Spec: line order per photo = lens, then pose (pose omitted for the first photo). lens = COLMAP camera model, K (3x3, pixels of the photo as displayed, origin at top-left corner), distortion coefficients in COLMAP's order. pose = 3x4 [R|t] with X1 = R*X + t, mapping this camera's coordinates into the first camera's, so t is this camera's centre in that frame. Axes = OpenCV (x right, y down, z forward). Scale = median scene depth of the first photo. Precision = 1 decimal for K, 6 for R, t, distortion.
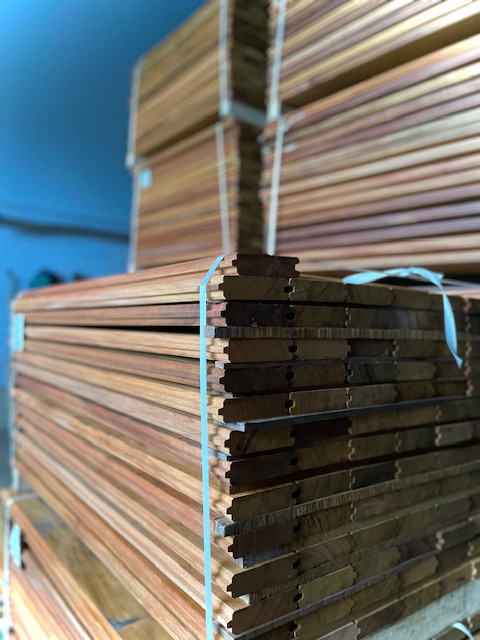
lens RADIAL K [[513.9, 0, 240.0], [0, 513.9, 320.0], [0, 0, 1]] dist [0.091149, -0.006011]
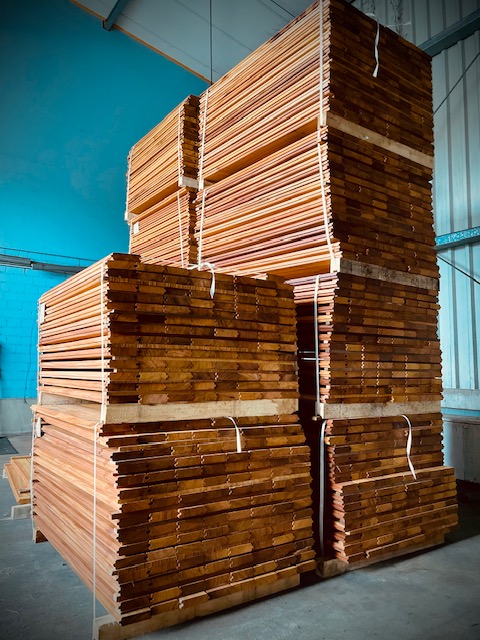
lens RADIAL K [[513.9, 0, 240.0], [0, 513.9, 320.0], [0, 0, 1]] dist [0.091149, -0.006011]
pose [[0.998675, -0.025440, -0.044732, 0.633368], [0.021567, 0.996145, -0.085028, 0.390219], [0.046723, 0.083950, 0.995374, -1.401426]]
